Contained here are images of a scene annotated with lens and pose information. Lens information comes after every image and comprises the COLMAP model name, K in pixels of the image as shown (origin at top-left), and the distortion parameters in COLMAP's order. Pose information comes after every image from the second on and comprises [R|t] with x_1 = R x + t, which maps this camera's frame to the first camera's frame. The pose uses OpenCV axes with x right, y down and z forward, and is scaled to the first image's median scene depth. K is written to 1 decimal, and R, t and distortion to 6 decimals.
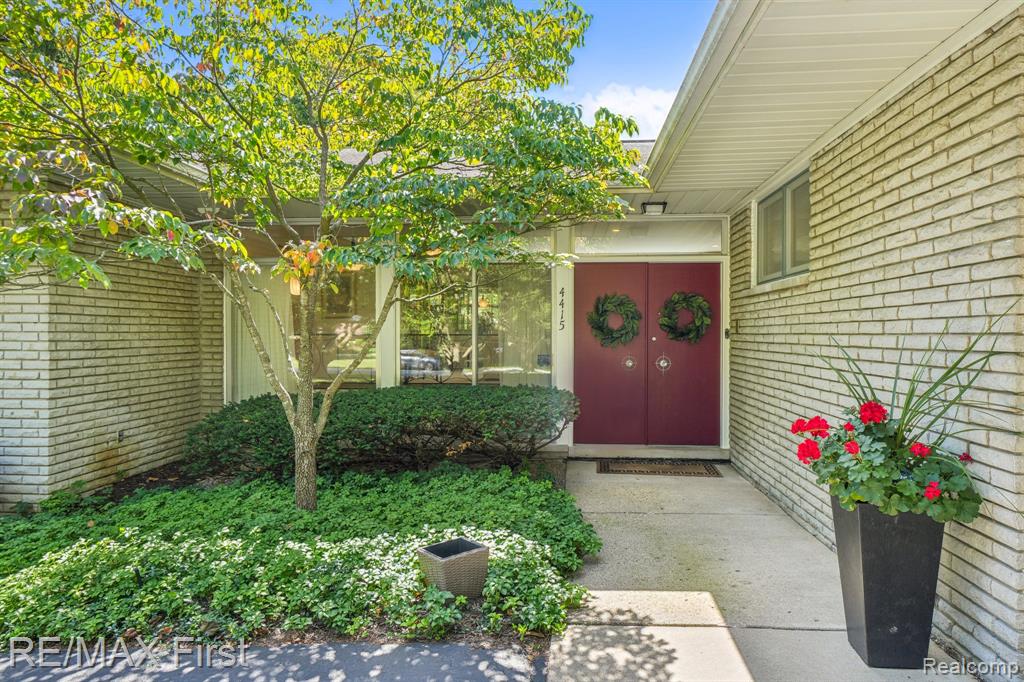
lens RADIAL K [[676.0, 0, 511.0], [0, 676.0, 340.8], [0, 0, 1]] dist [-0.006687, -0.000669]
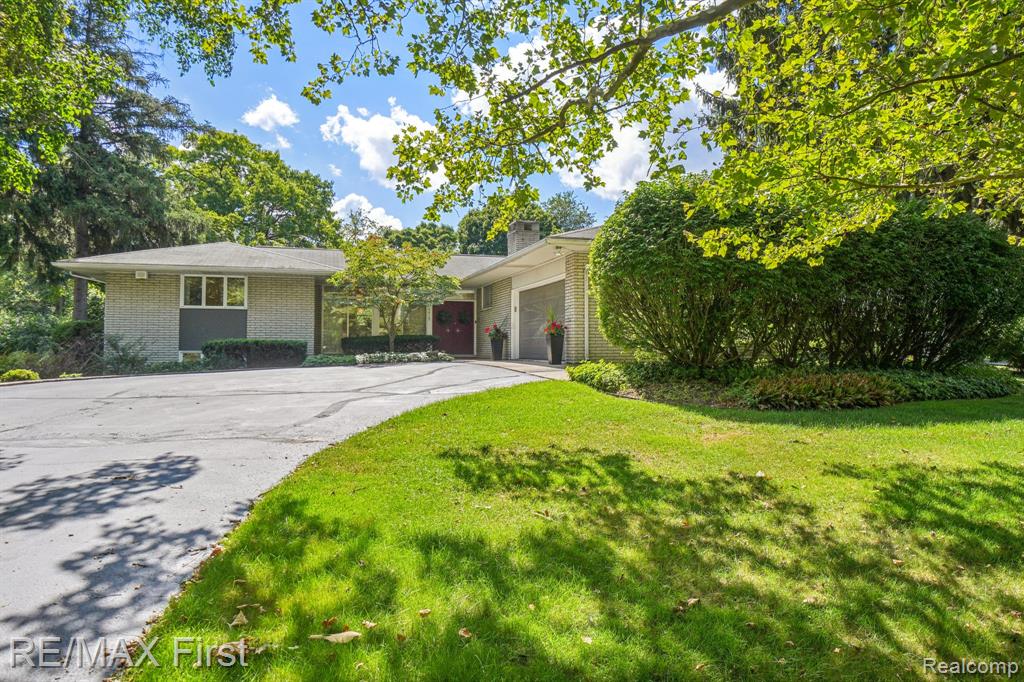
lens RADIAL K [[676.0, 0, 509.8], [0, 676.0, 338.1], [0, 0, 1]] dist [-0.006687, -0.000669]
pose [[0.940576, 0.003906, 0.339561, -0.710020], [-0.000392, 0.999946, -0.010417, 0.110539], [-0.339584, 0.009665, 0.940526, -2.376481]]
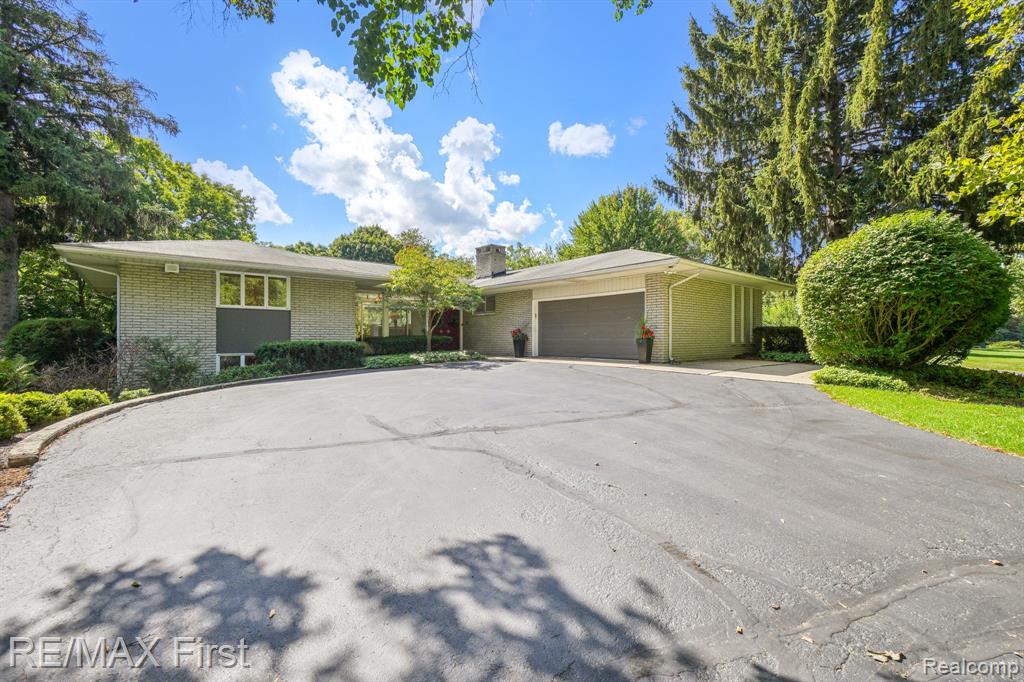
lens RADIAL K [[446.1, 0, 514.3], [0, 446.1, 341.2], [0, 0, 1]] dist [-0.001798, 0.000459]
pose [[0.720617, -0.004843, 0.693317, -1.395305], [-0.001234, 0.999965, 0.008267, 0.071645], [-0.693332, -0.006812, 0.720586, -1.304594]]
